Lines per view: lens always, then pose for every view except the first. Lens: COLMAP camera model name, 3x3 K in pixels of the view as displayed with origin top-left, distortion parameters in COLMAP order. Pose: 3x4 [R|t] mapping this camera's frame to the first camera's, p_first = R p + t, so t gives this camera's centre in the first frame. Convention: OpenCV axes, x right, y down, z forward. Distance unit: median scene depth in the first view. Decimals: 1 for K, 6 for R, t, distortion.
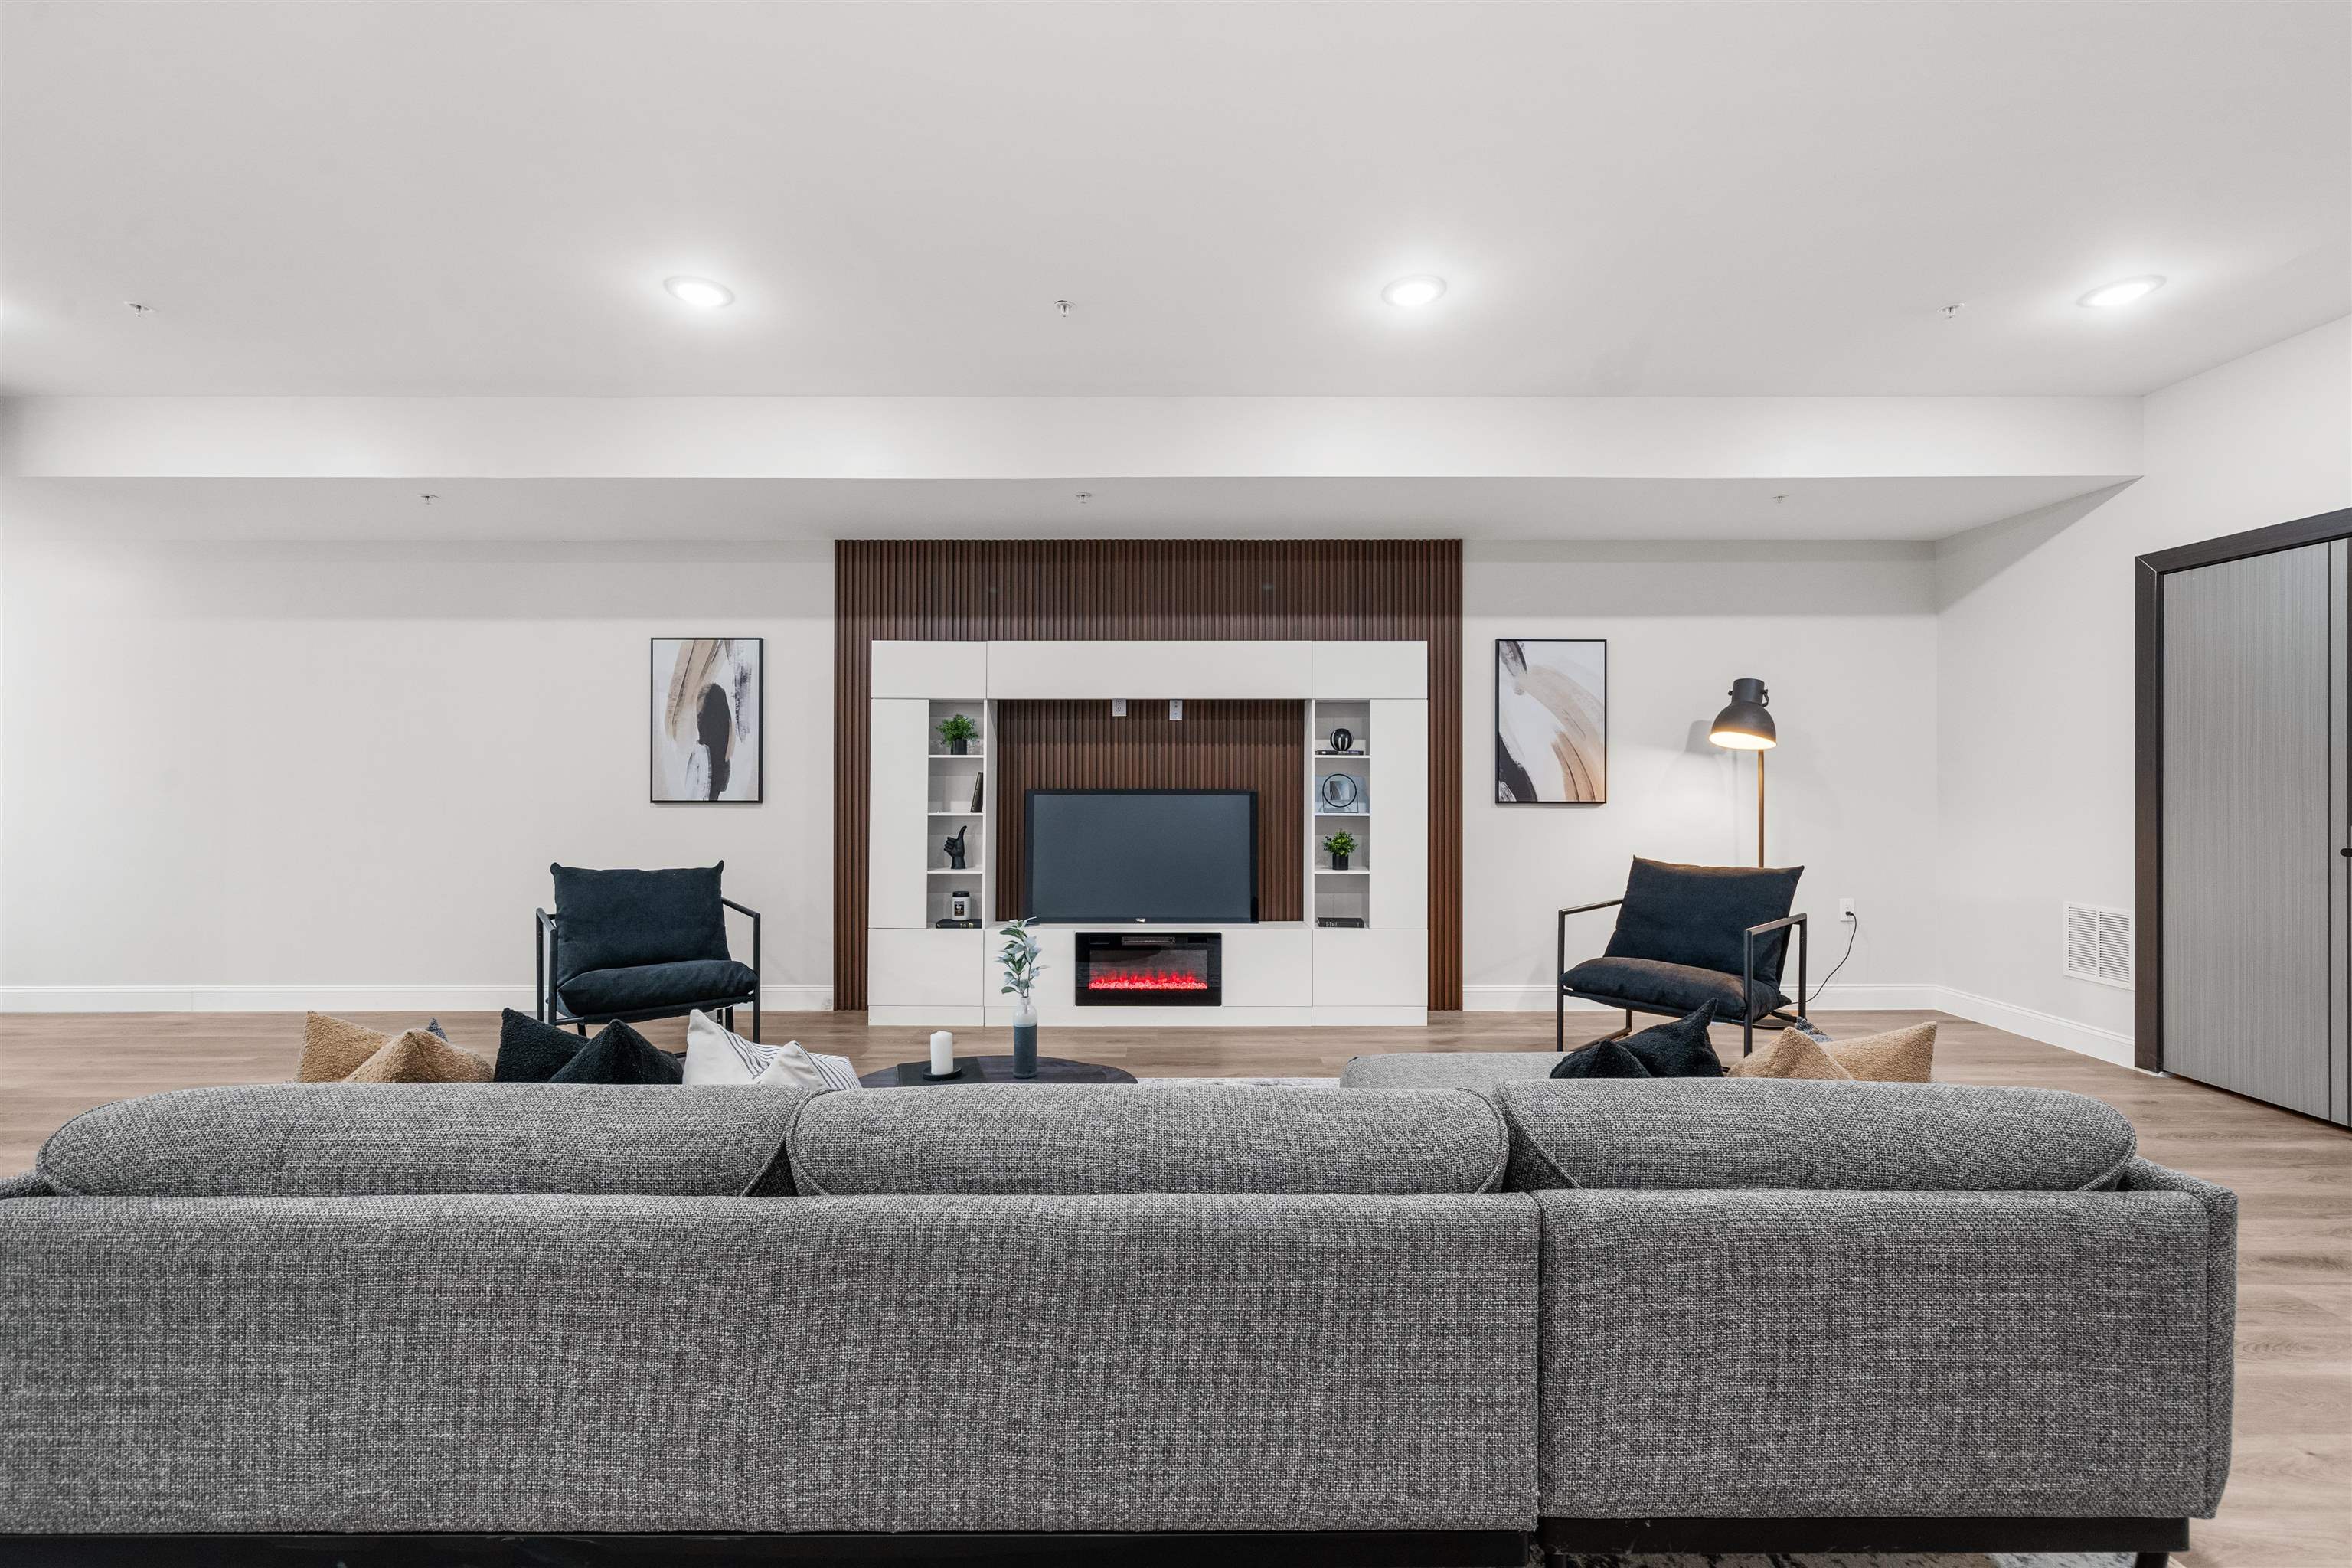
lens RADIAL K [[948.8, 0, 1172.7], [0, 948.8, 773.8], [0, 0, 1]] dist [-0.002039, -0.000157]
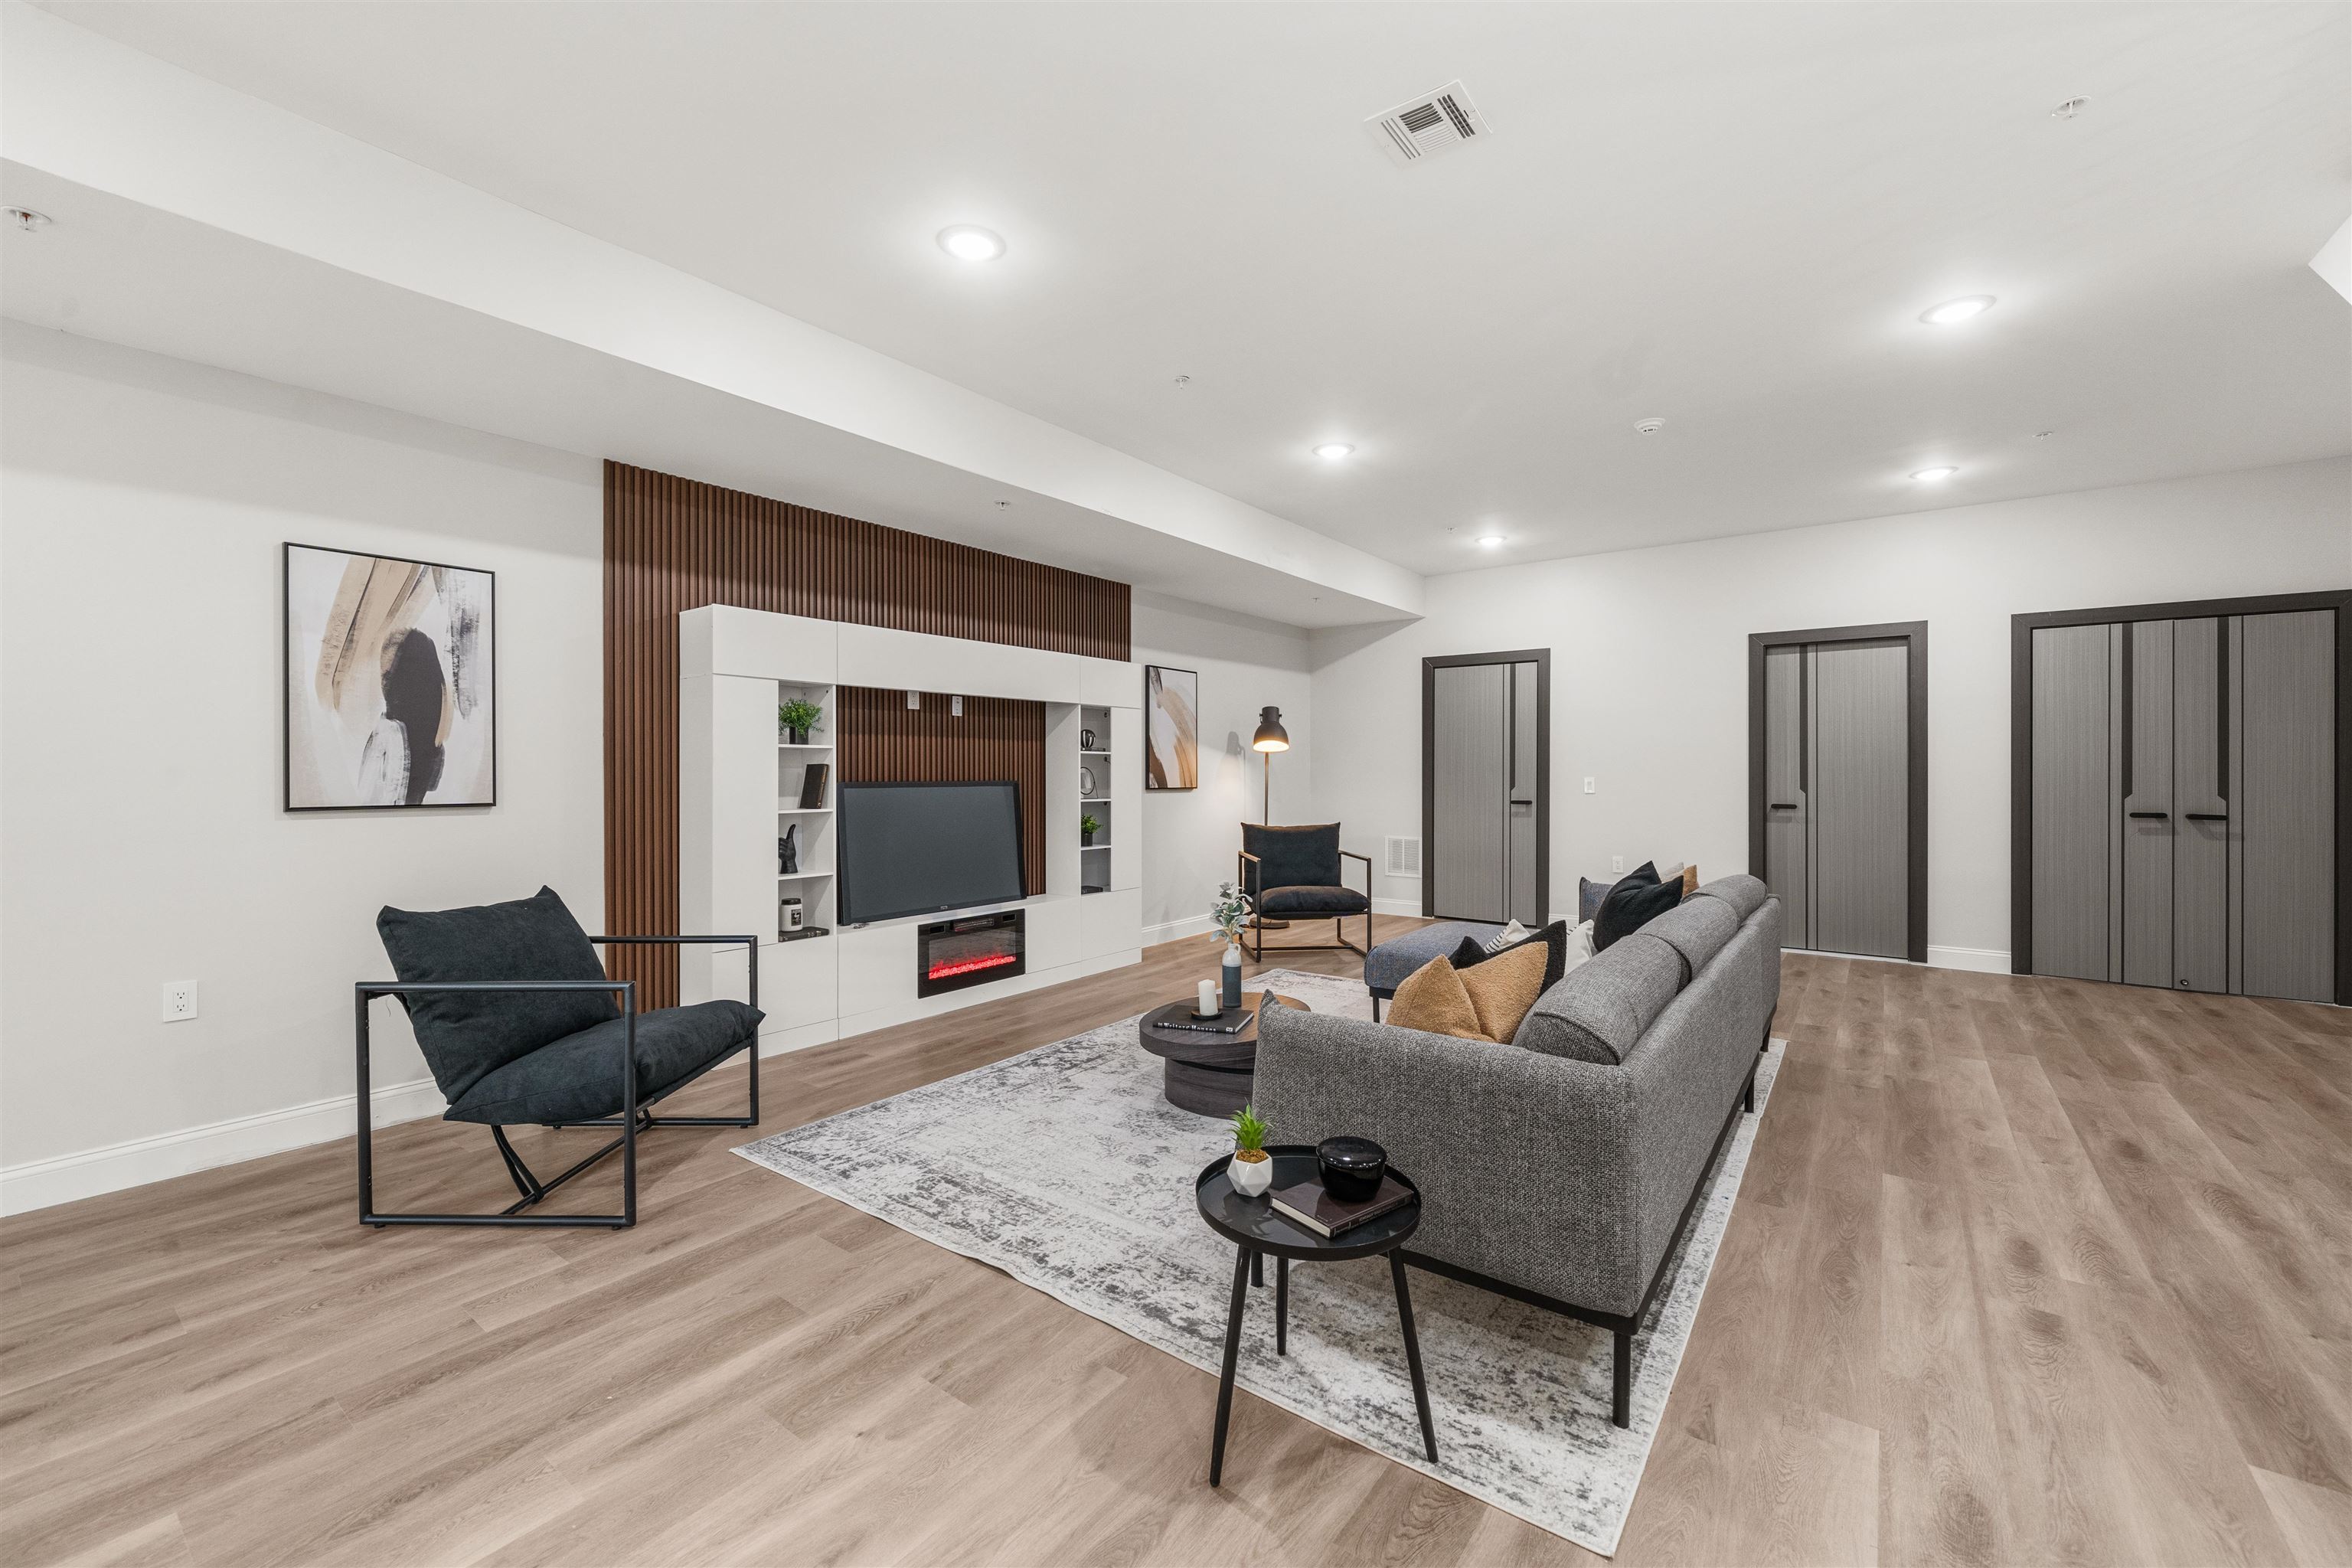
lens RADIAL K [[948.8, 0, 1172.7], [0, 948.8, 773.8], [0, 0, 1]] dist [-0.002039, -0.000157]
pose [[0.605957, -0.003397, 0.795490, -0.709984], [-0.000677, 0.999988, 0.004786, 0.002970], [-0.795497, -0.003438, 0.605948, 0.178311]]
